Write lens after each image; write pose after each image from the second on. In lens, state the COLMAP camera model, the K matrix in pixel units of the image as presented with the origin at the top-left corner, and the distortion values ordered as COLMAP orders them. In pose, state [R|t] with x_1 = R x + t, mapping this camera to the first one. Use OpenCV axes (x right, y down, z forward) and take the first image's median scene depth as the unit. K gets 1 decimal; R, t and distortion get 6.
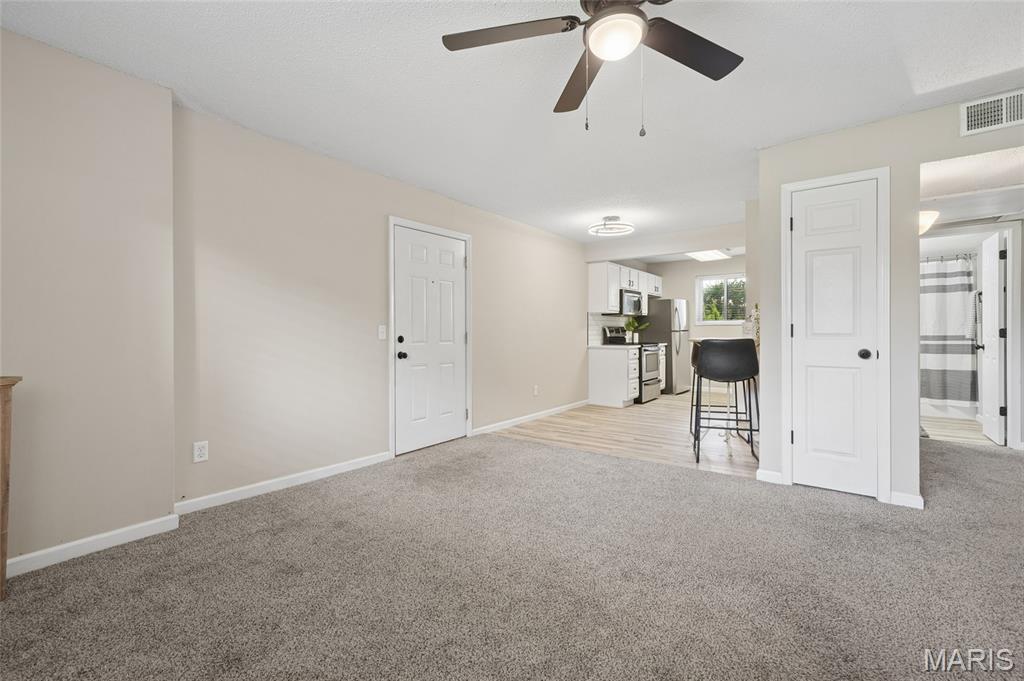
lens RADIAL K [[446.8, 0, 509.8], [0, 446.8, 332.8], [0, 0, 1]] dist [0.007369, 0.003529]
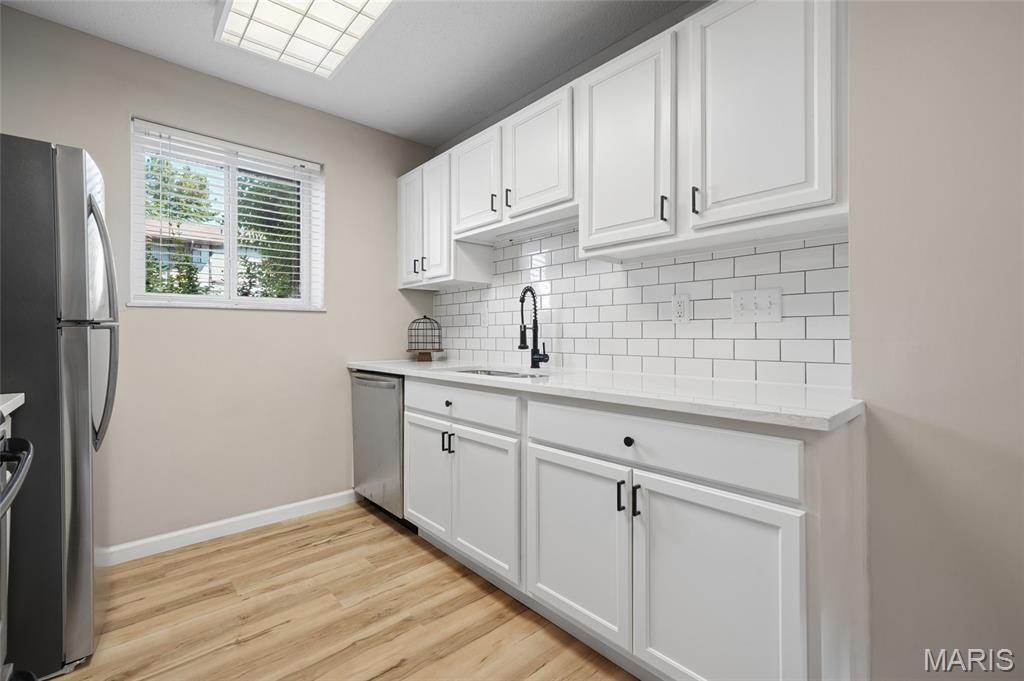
lens RADIAL K [[446.8, 0, 511.0], [0, 446.8, 332.2], [0, 0, 1]] dist [0.007369, 0.003529]
pose [[0.204057, 0.009106, 0.978917, 0.226560], [0.005746, 0.999928, -0.010499, 0.003123], [-0.978942, 0.007768, 0.203990, 0.812180]]
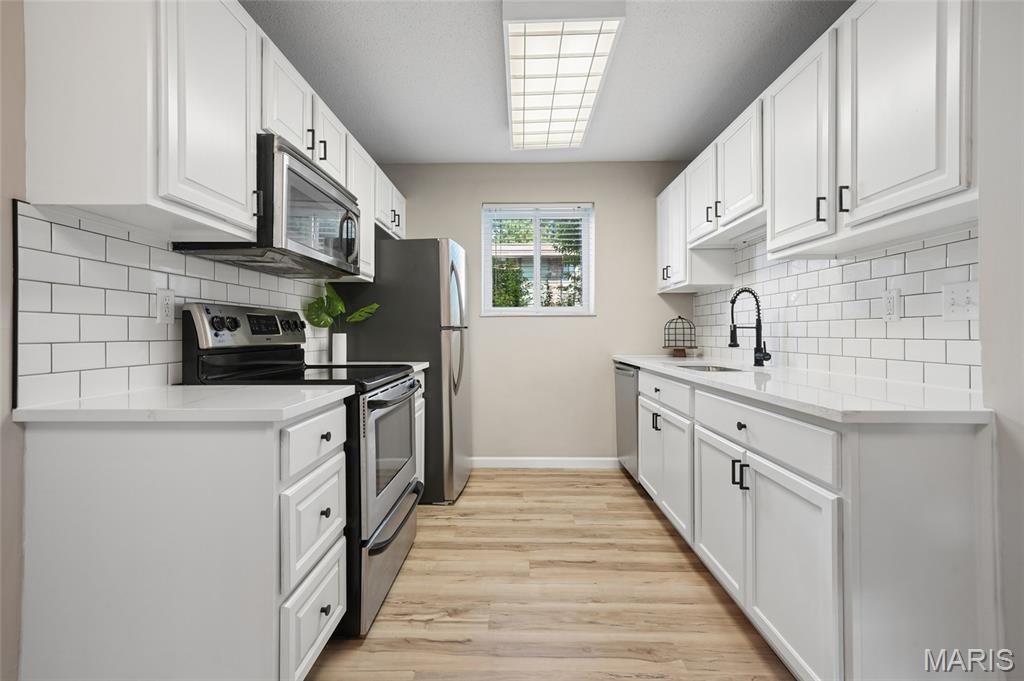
lens RADIAL K [[446.8, 0, 513.0], [0, 446.8, 331.4], [0, 0, 1]] dist [0.007369, 0.003529]
pose [[0.808986, 0.003505, 0.587817, 0.203230], [0.002565, 0.999952, -0.009494, 0.002708], [-0.587822, 0.009188, 0.808938, 0.697825]]
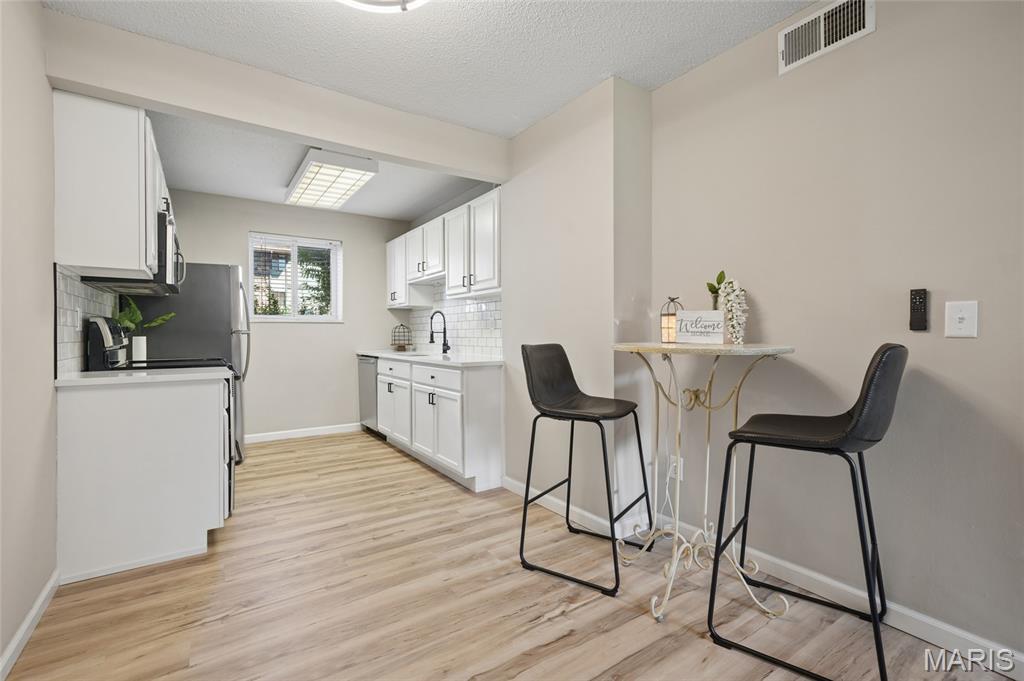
lens RADIAL K [[443.9, 0, 504.3], [0, 443.9, 336.3], [0, 0, 1]] dist [0.014680, -0.000058]
pose [[0.335467, -0.003725, 0.942045, 0.003216], [0.006878, 0.999975, 0.001505, 0.002258], [-0.942027, 0.005974, 0.335484, 0.579894]]
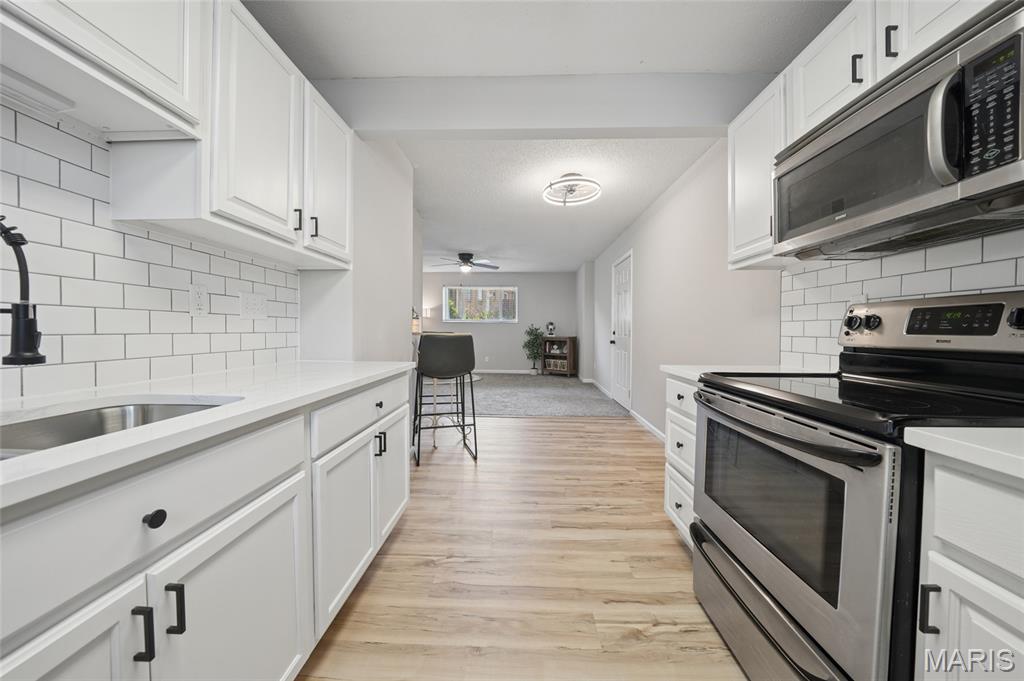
lens RADIAL K [[381.7, 0, 506.0], [0, 381.7, 332.2], [0, 0, 1]] dist [-0.008669, 0.000811]
pose [[-0.826783, -0.001575, -0.562519, 0.472414], [-0.008963, 0.999906, 0.010373, 0.000625], [0.562450, 0.013618, -0.826719, 1.021634]]
